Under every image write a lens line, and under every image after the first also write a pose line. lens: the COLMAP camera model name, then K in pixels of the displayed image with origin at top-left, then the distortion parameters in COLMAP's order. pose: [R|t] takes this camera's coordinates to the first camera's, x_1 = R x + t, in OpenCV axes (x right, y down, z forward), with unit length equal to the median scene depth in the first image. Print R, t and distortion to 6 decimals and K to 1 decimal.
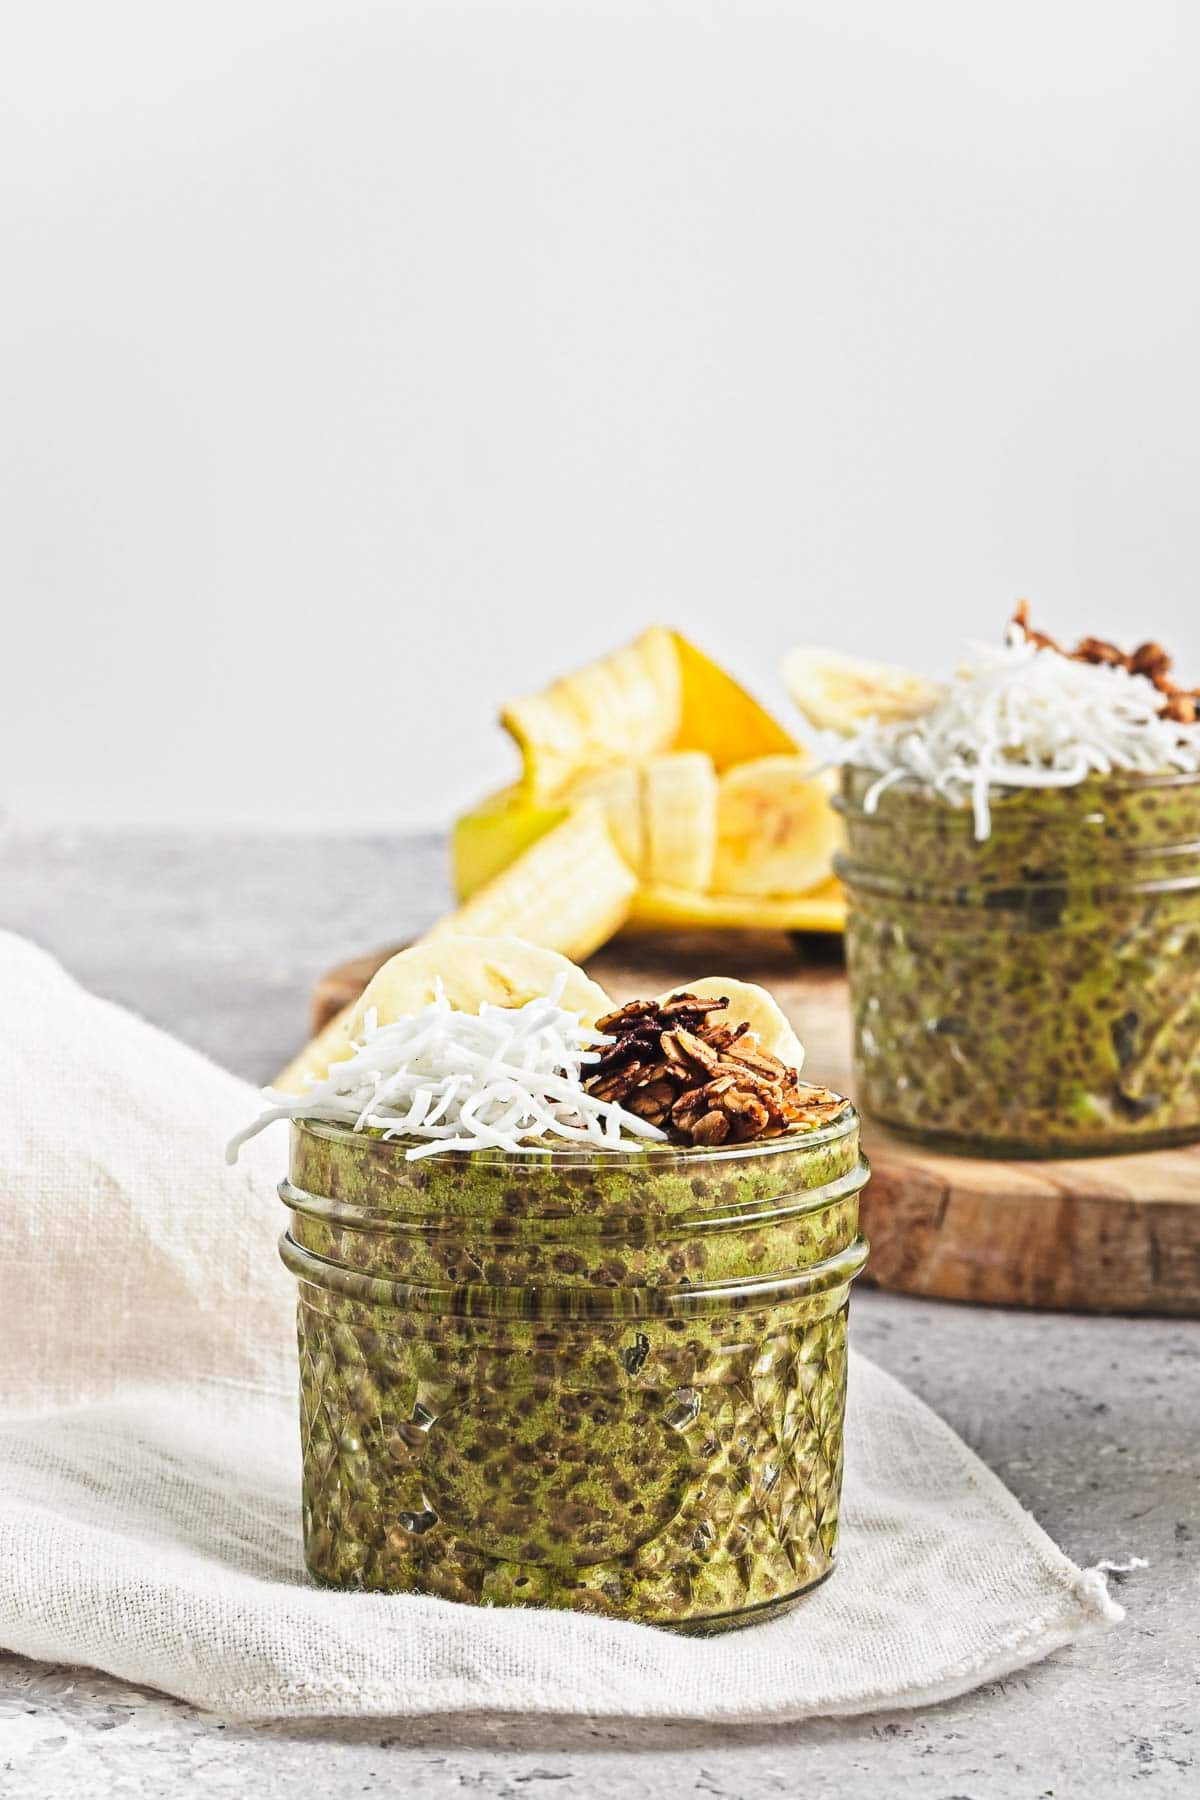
lens RADIAL K [[5037.9, 0, 599.3], [0, 5037.9, 791.1], [0, 0, 1]] dist [-0.076519, 0.496799]
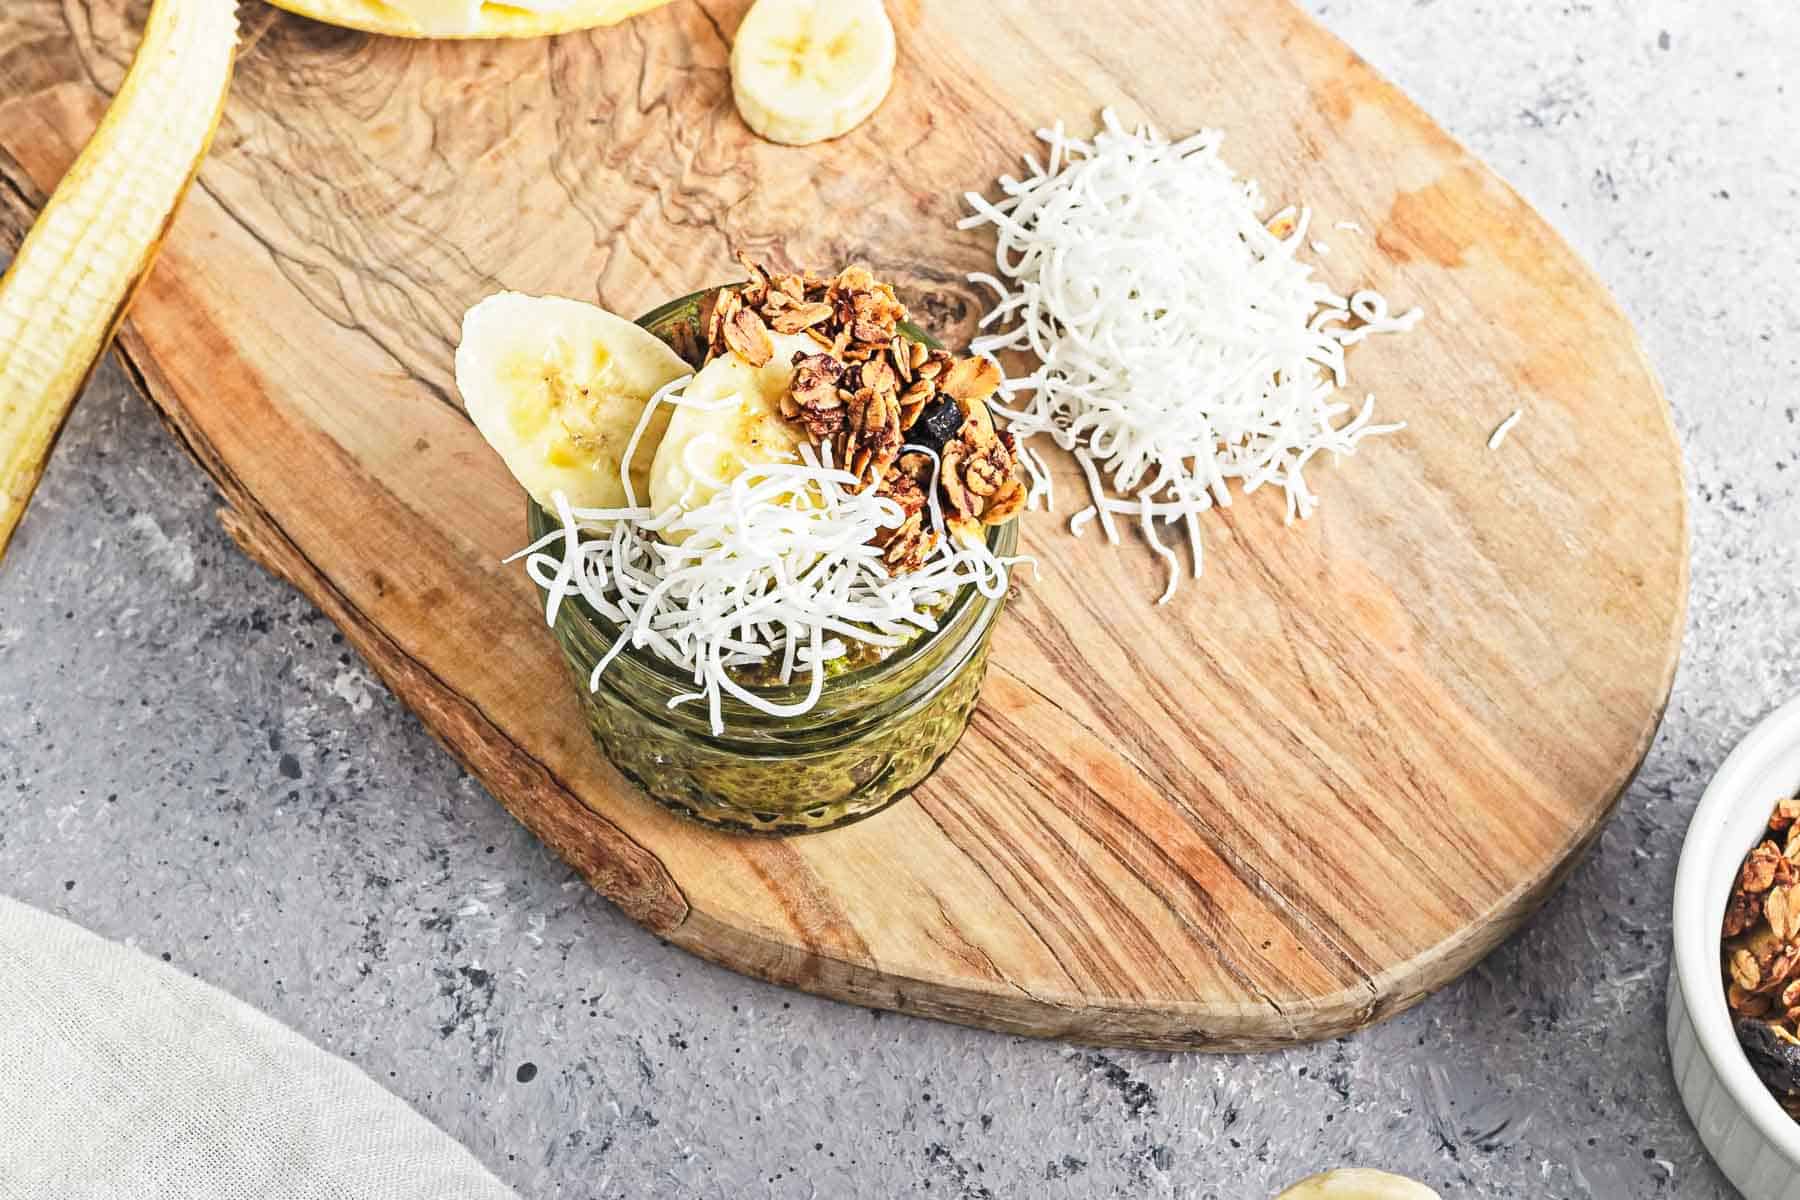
lens RADIAL K [[4673.4, 0, 900.0], [0, 4673.4, 600.0], [0, 0, 1]] dist [-0.073658, -0.300813]
pose [[0.980862, -0.156905, 0.115288, 0.012007], [-0.009723, 0.551905, 0.833850, -0.739929], [-0.194463, -0.819013, 0.539817, 0.535616]]
